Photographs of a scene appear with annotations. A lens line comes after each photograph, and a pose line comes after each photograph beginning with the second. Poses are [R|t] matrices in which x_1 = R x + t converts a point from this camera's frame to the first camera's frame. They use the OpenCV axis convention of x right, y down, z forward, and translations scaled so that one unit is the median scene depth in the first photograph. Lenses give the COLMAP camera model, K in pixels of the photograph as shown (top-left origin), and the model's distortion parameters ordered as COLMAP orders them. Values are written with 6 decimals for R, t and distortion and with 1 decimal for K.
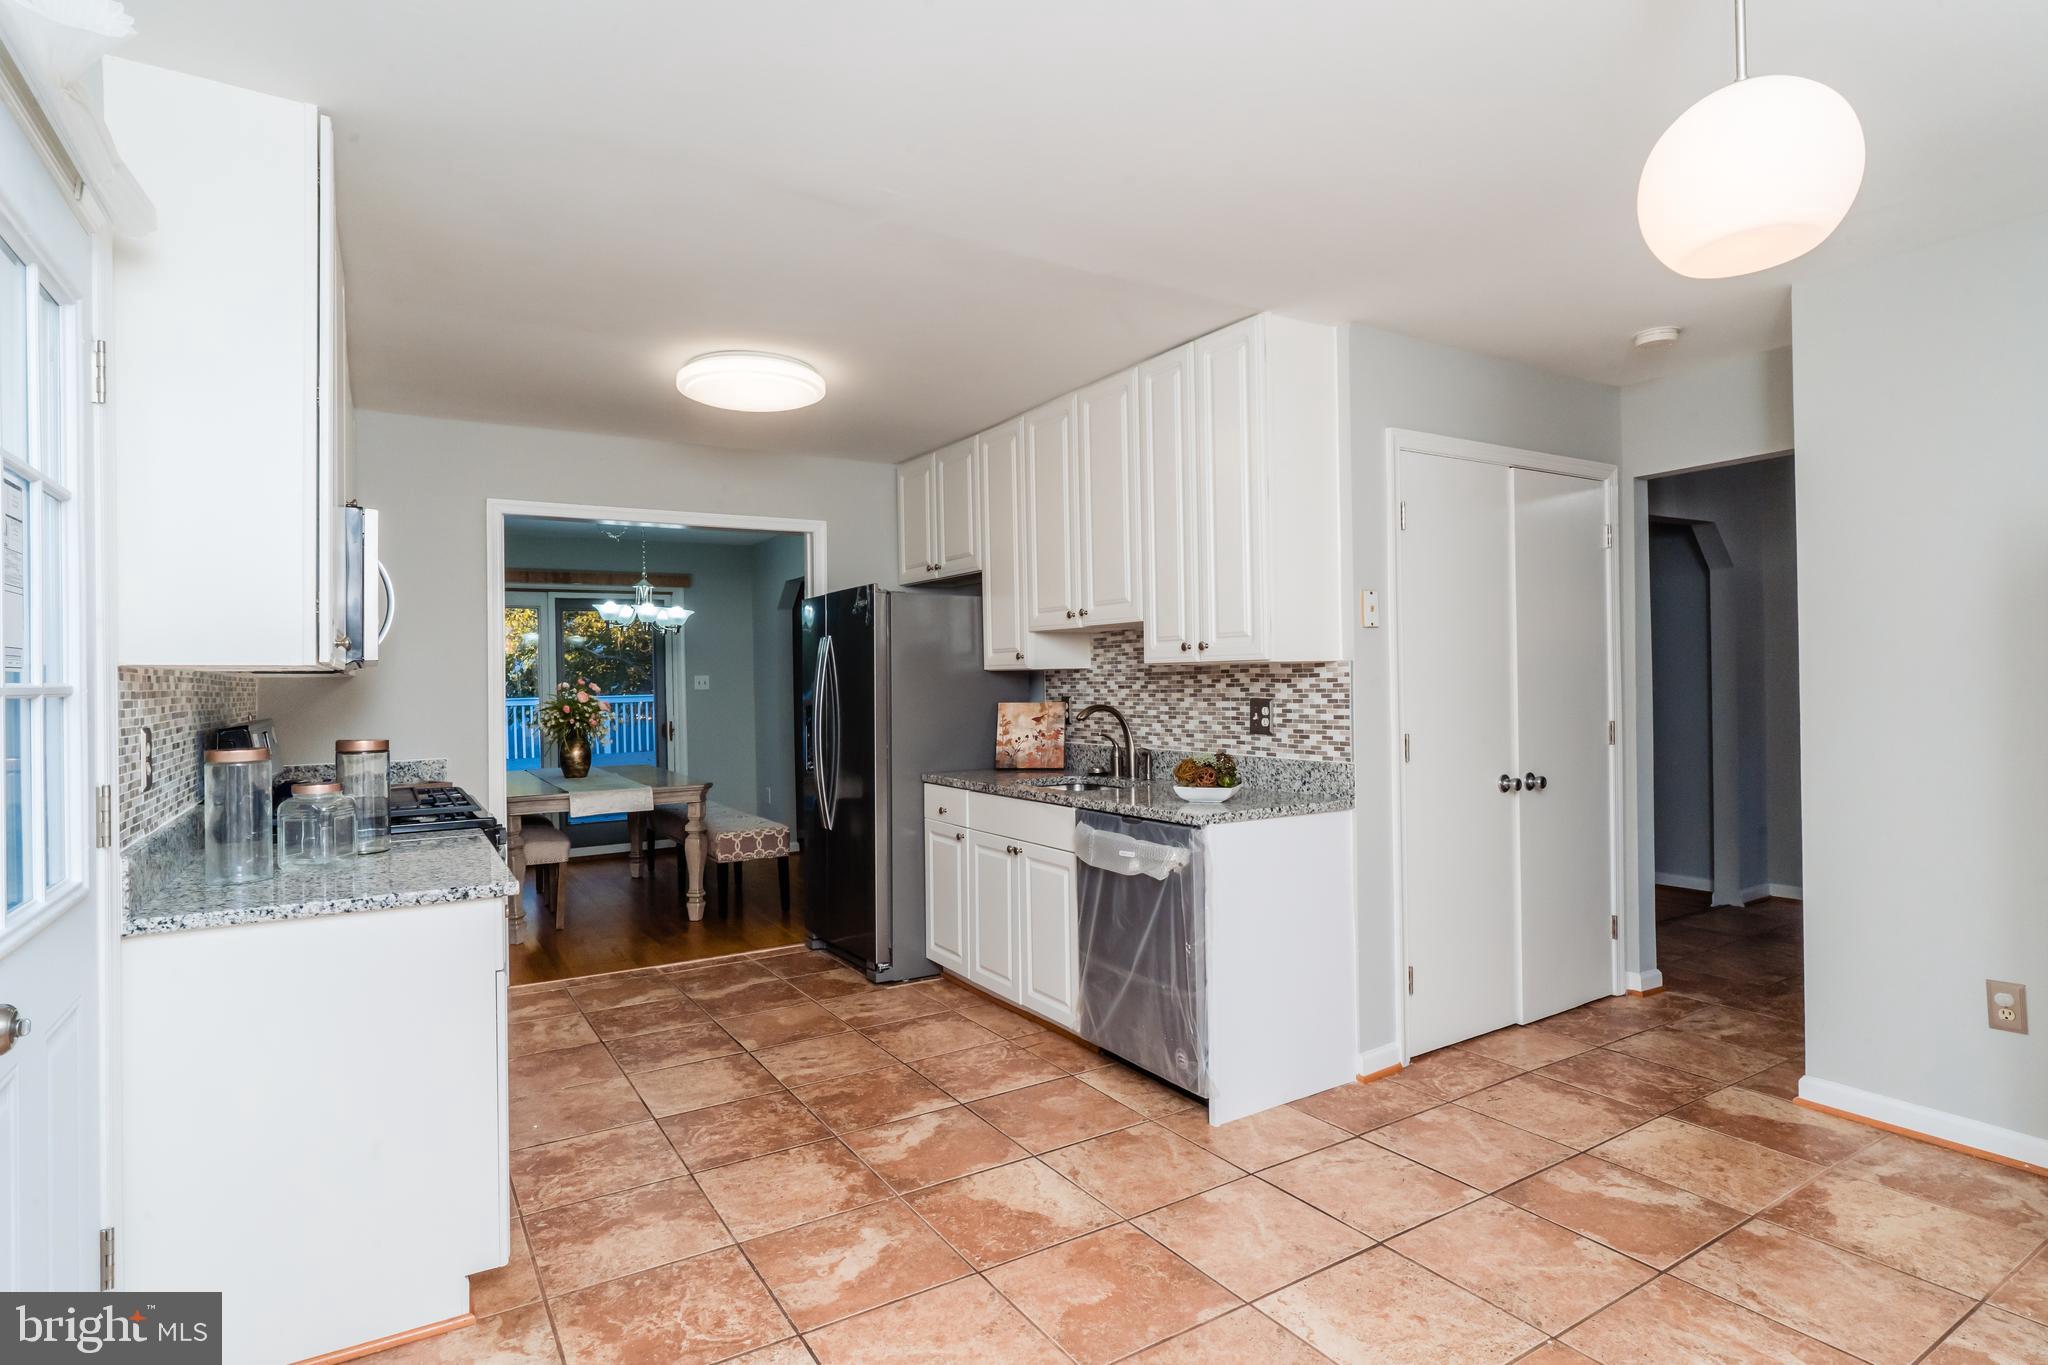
lens RADIAL K [[1050.1, 0, 1020.4], [0, 1050.1, 677.7], [0, 0, 1]] dist [-0.011946, 0.008965]
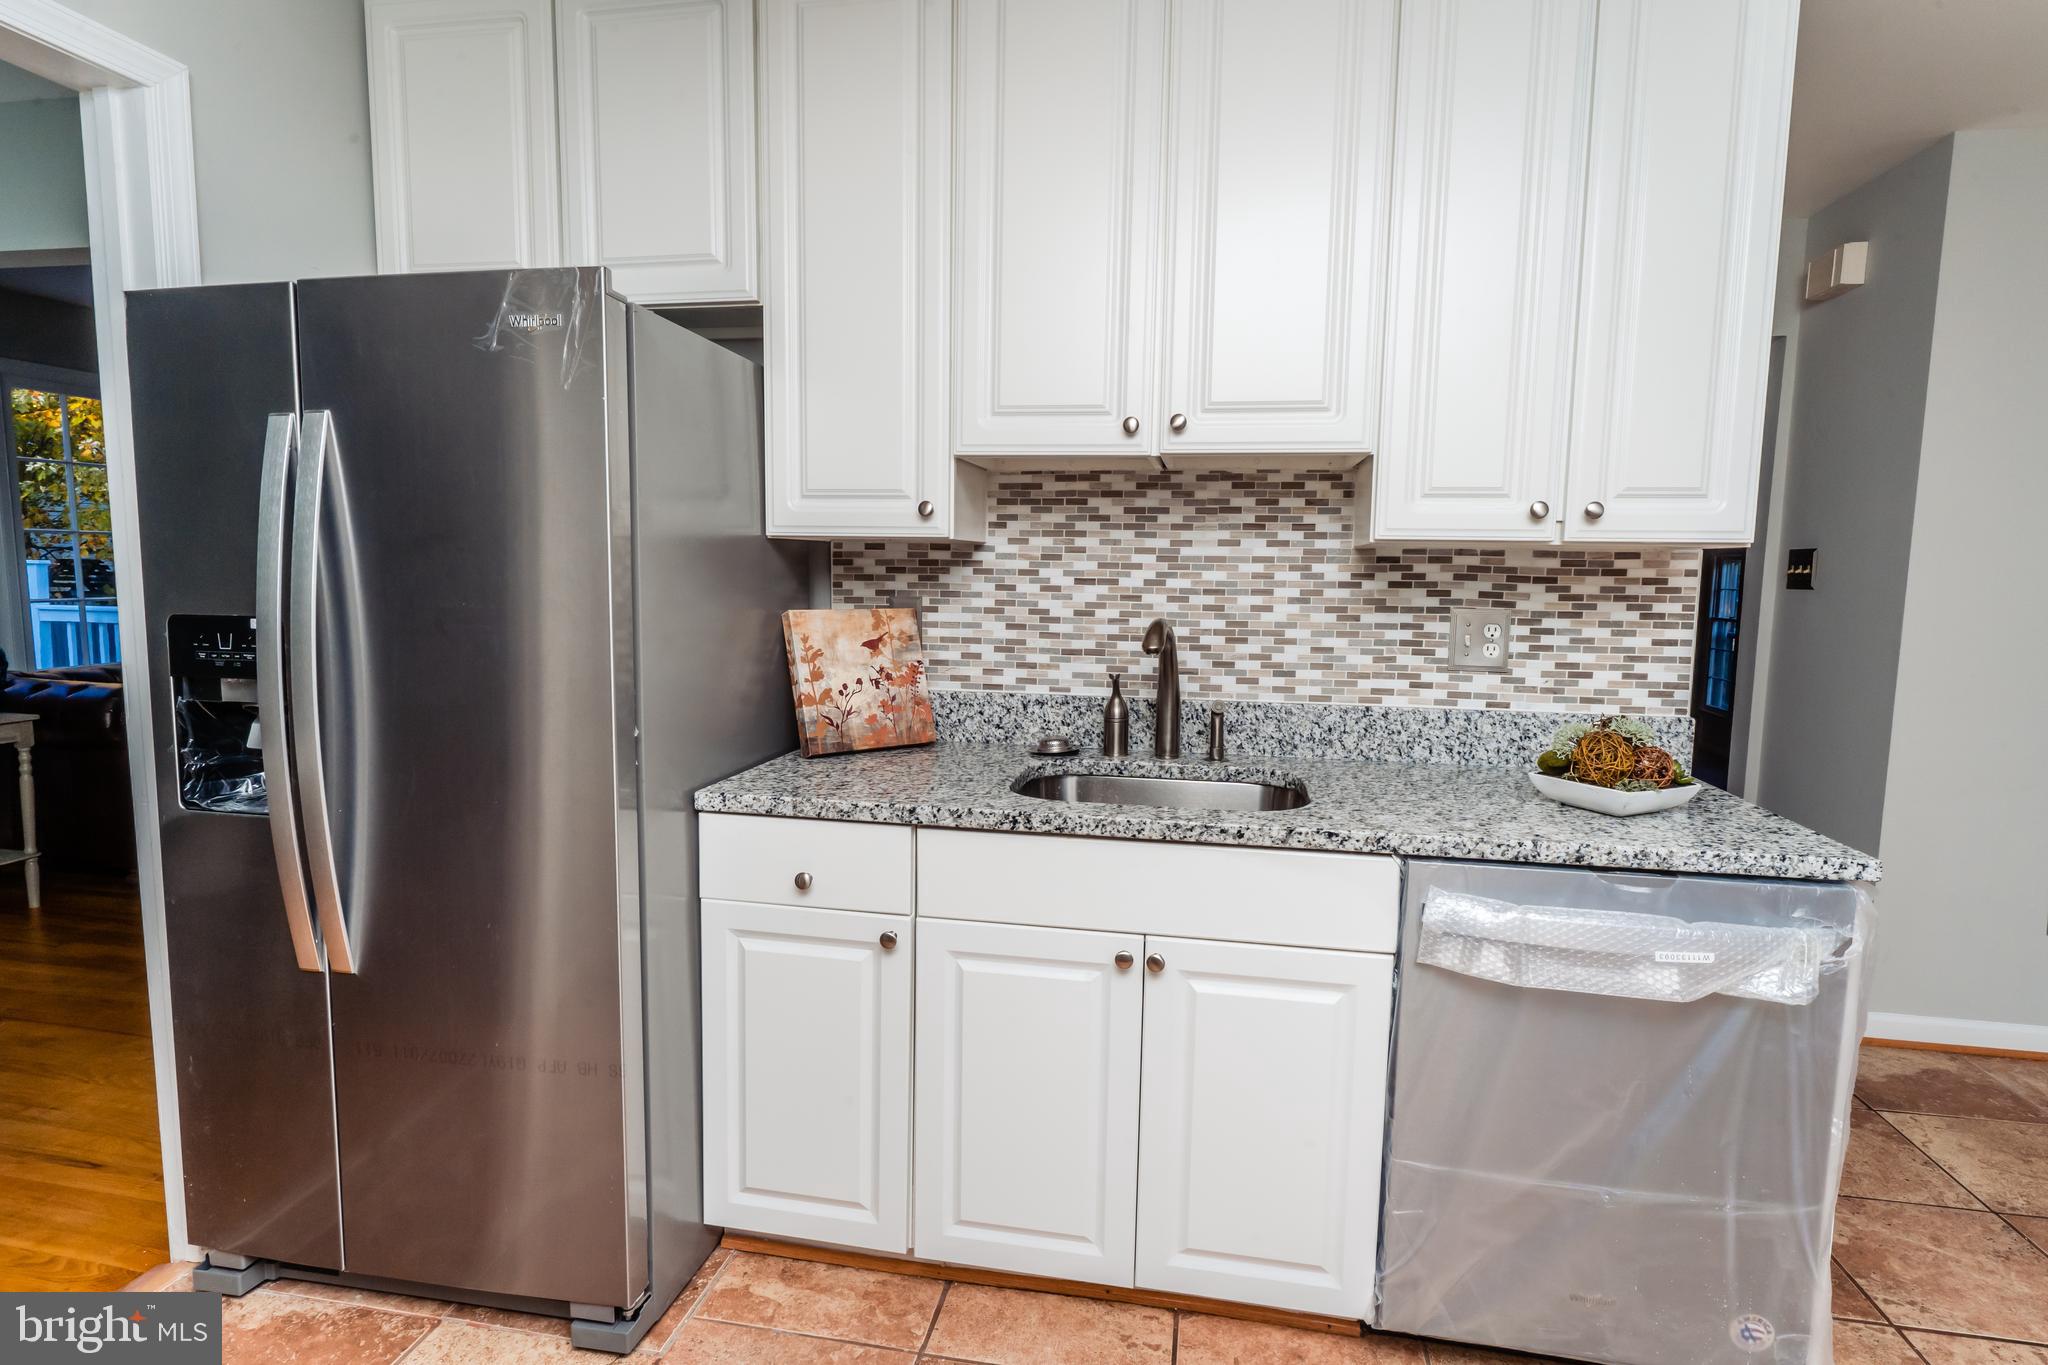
lens RADIAL K [[1050.1, 0, 1020.4], [0, 1050.1, 677.7], [0, 0, 1]] dist [-0.011946, 0.008965]
pose [[0.675856, -0.051885, 0.735205, -0.309520], [-0.027197, 0.995084, 0.095226, 0.007647], [-0.736531, -0.084355, 0.671123, 0.666339]]
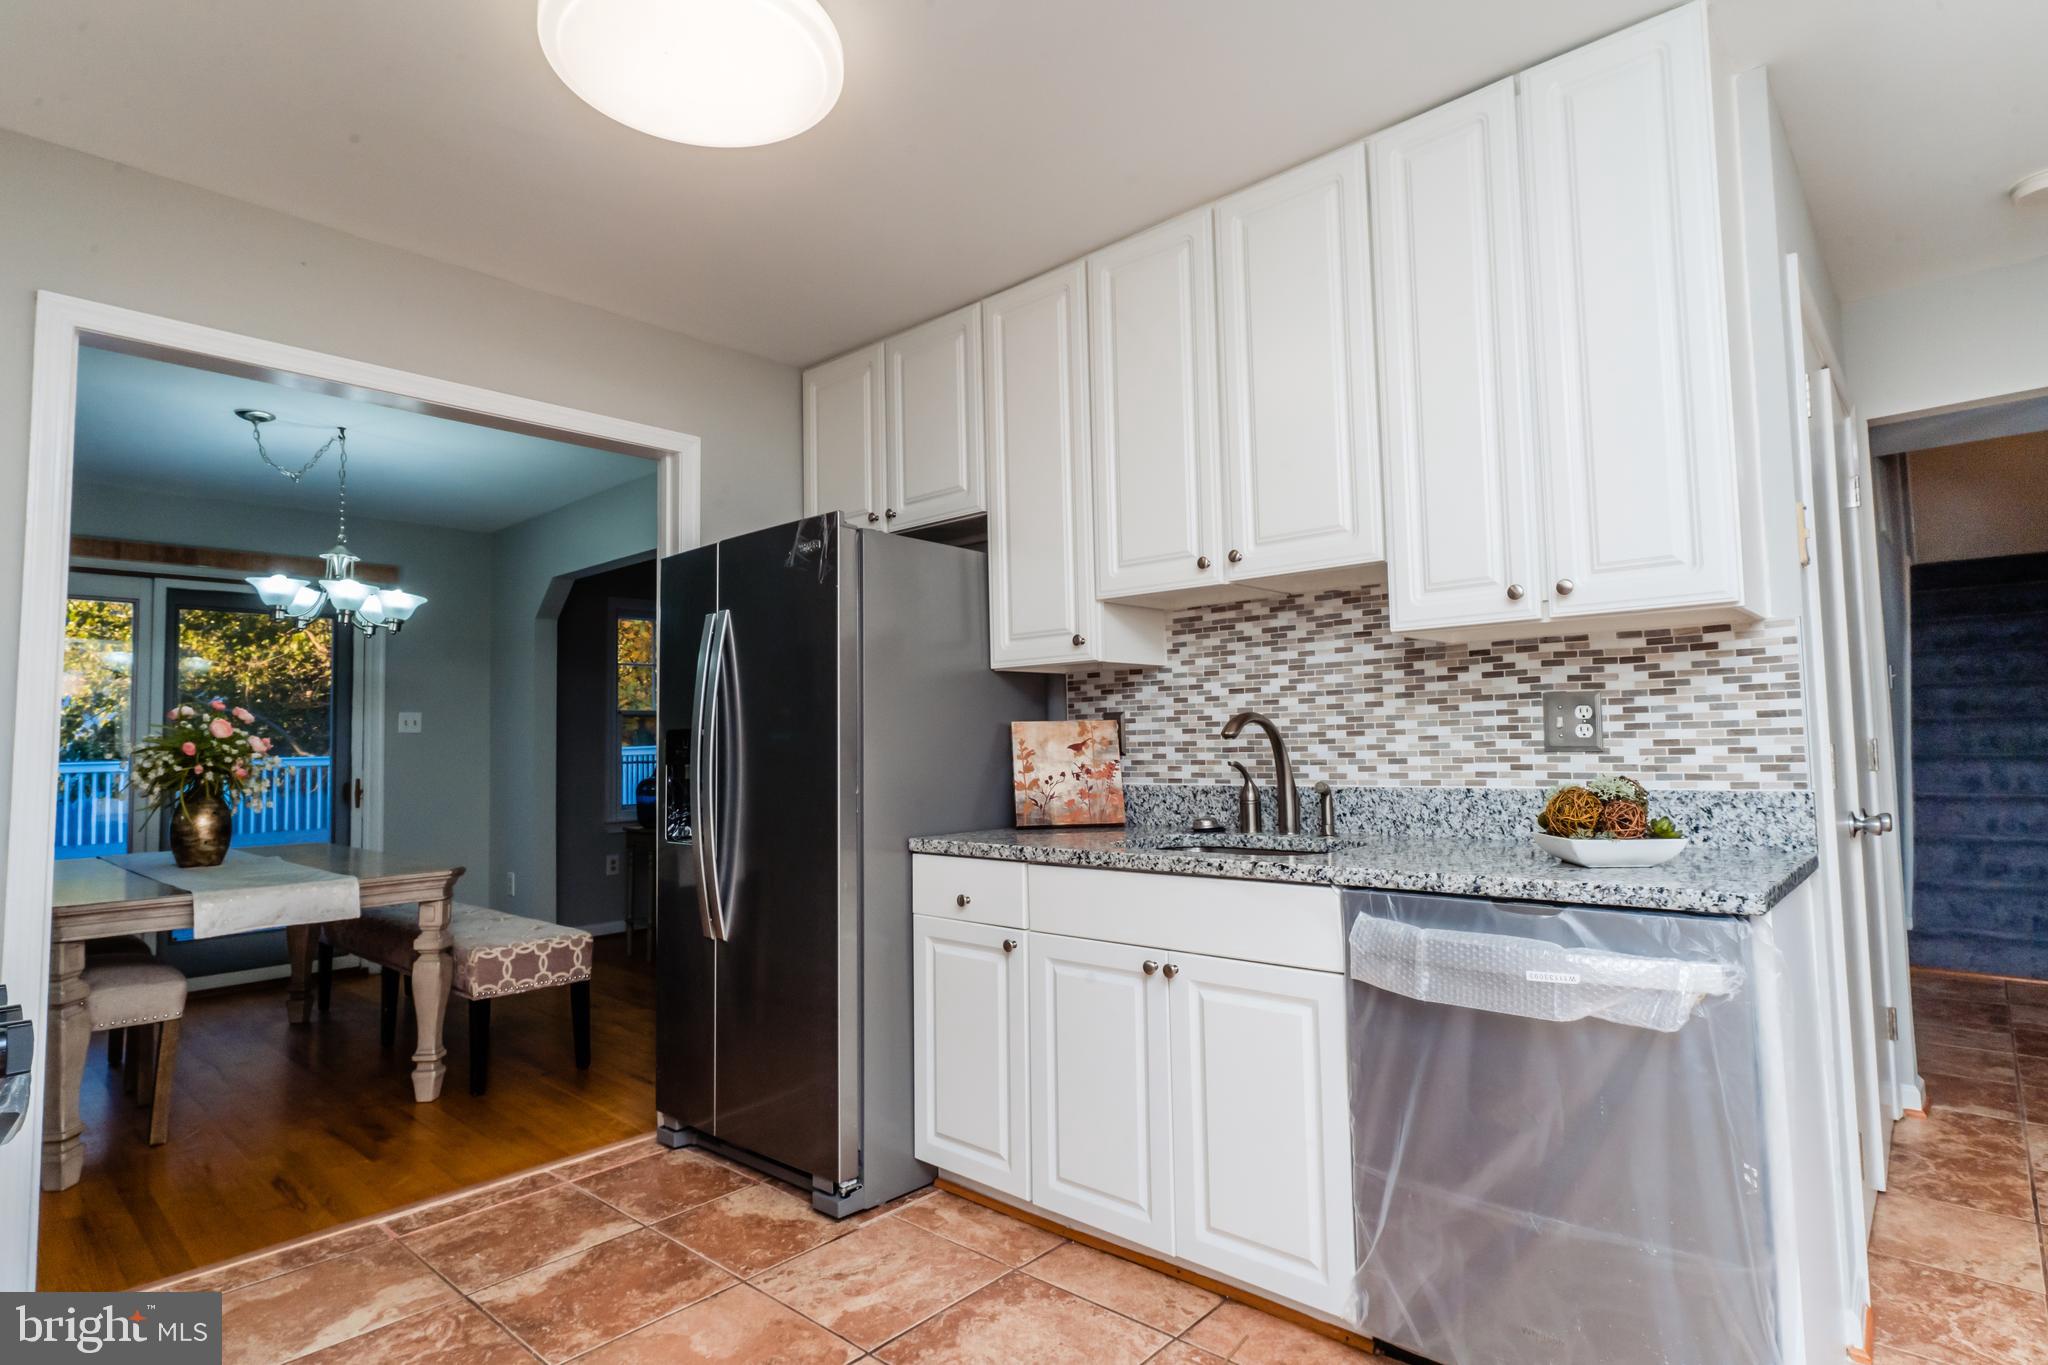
lens RADIAL K [[1050.1, 0, 1020.4], [0, 1050.1, 677.7], [0, 0, 1]] dist [-0.011946, 0.008965]
pose [[0.961193, 0.015072, 0.275463, -0.203277], [0.003458, 0.997770, -0.066658, 0.042435], [-0.275854, 0.065024, 0.958998, 0.424657]]
